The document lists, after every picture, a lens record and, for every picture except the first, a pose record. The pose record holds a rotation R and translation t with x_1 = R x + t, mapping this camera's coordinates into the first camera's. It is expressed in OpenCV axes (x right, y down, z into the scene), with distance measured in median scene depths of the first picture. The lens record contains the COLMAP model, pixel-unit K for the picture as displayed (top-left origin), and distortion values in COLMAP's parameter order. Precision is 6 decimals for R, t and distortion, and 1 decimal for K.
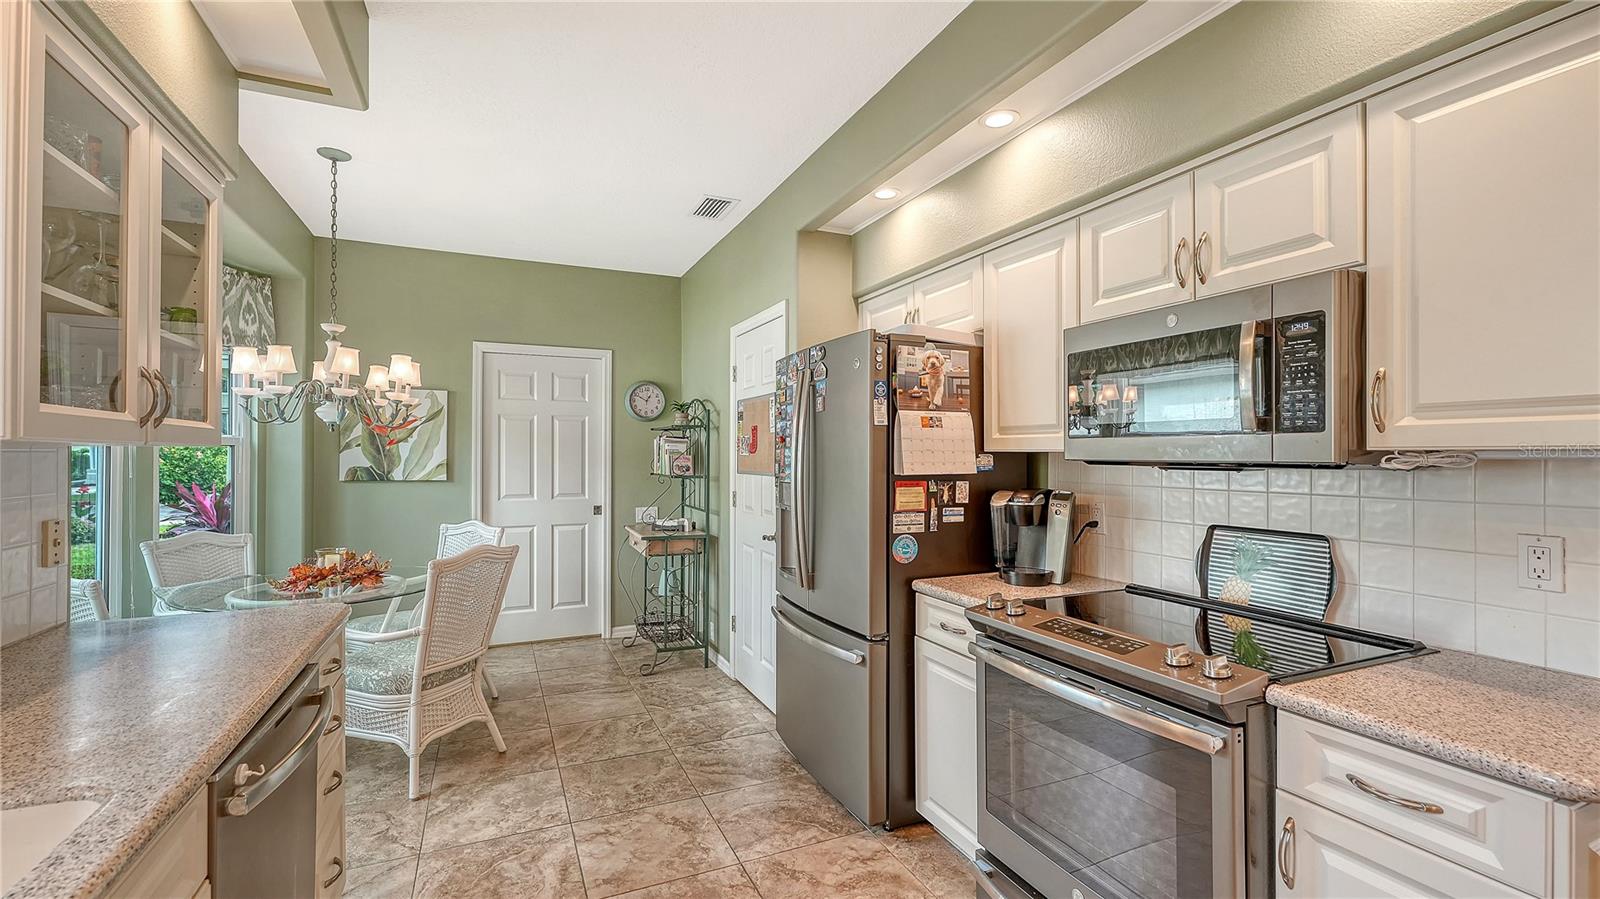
lens RADIAL K [[683.9, 0, 805.7], [0, 683.9, 447.4], [0, 0, 1]] dist [-0.005513, -0.000403]
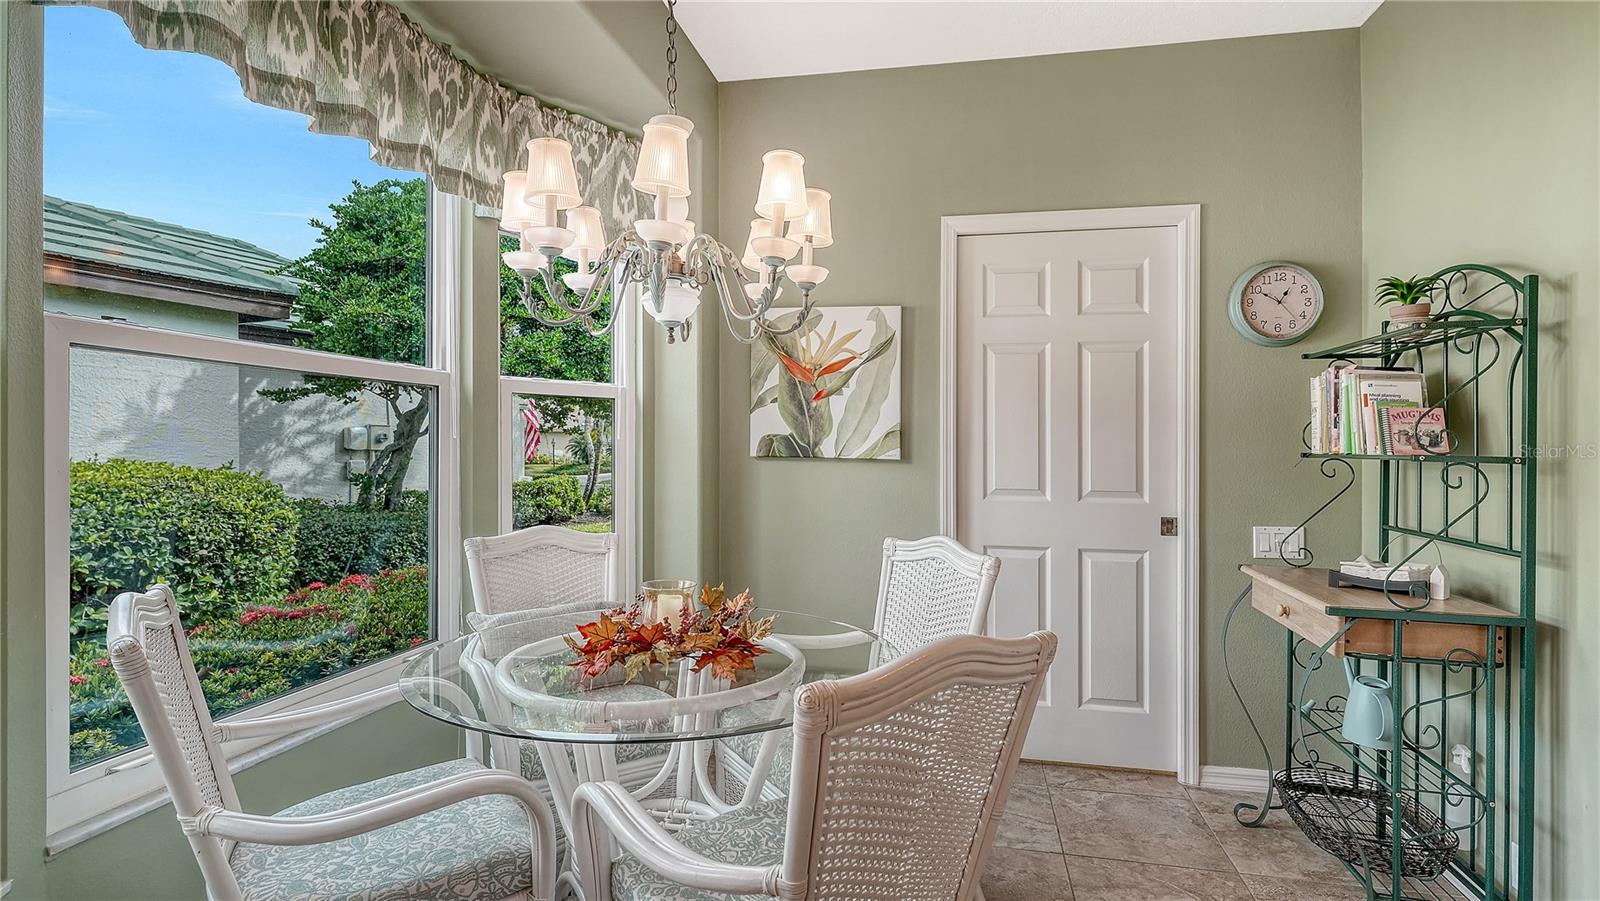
lens RADIAL K [[793.1, 0, 796.5], [0, 793.1, 449.8], [0, 0, 1]] dist [0.003706, -0.002232]
pose [[0.797507, 0.008156, -0.603255, -0.232260], [0.000465, 0.999900, 0.014133, 0.036909], [0.603310, -0.011552, 0.797423, 0.501723]]
